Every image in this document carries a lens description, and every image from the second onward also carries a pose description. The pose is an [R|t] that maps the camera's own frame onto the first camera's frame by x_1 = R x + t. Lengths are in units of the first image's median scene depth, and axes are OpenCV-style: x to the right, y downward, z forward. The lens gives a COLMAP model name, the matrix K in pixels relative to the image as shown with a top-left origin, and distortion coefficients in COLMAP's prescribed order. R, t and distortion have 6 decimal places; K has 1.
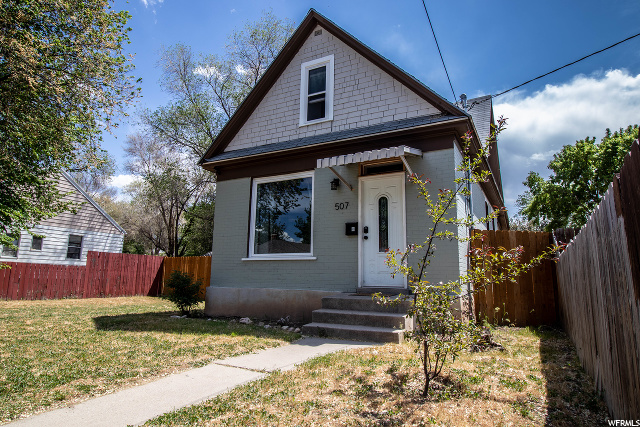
lens RADIAL K [[398.6, 0, 318.3], [0, 398.6, 210.9], [0, 0, 1]] dist [0.017314, 0.000625]
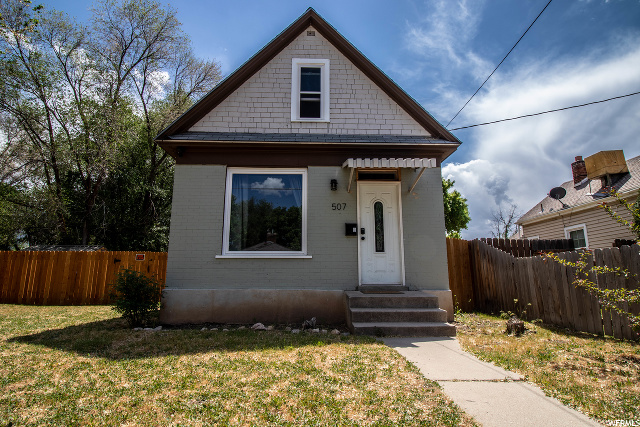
lens RADIAL K [[348.5, 0, 320.2], [0, 348.5, 214.5], [0, 0, 1]] dist [0.002895, 0.000488]
pose [[0.857644, 0.078500, 0.508218, -0.416485], [-0.076264, 0.996768, -0.025262, 0.032478], [-0.508558, -0.017093, 0.860858, 0.237142]]
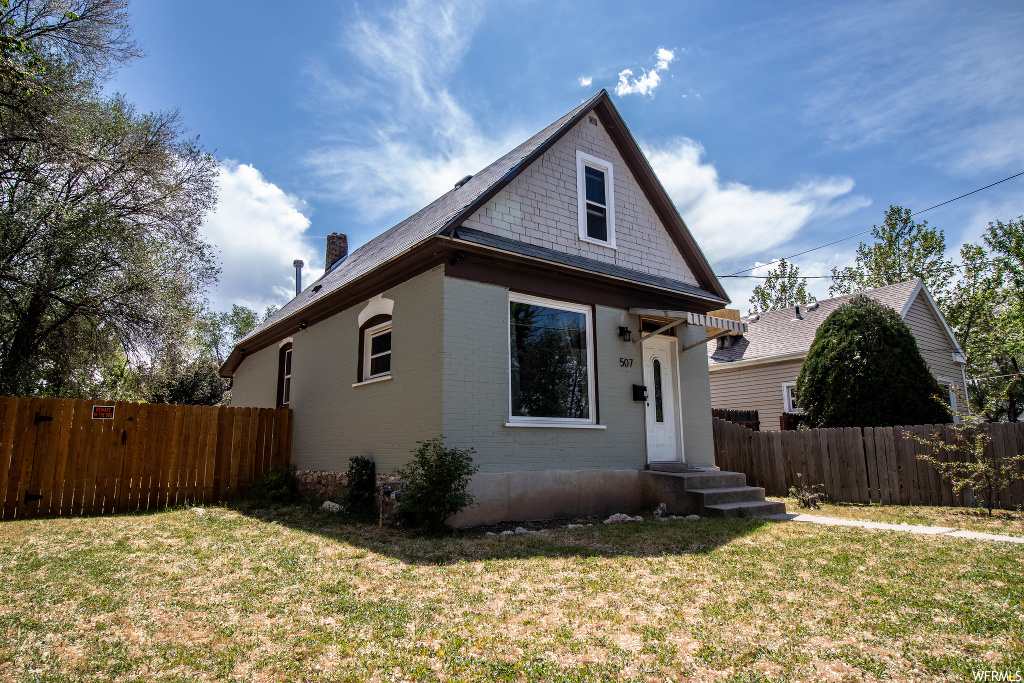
lens RADIAL K [[621.5, 0, 511.9], [0, 621.5, 340.0], [0, 0, 1]] dist [0.006202, 0.000285]
pose [[0.403506, 0.144981, 0.903417, -1.107977], [-0.144866, 0.985035, -0.093375, 0.088225], [-0.903436, -0.093197, 0.418471, 0.655519]]
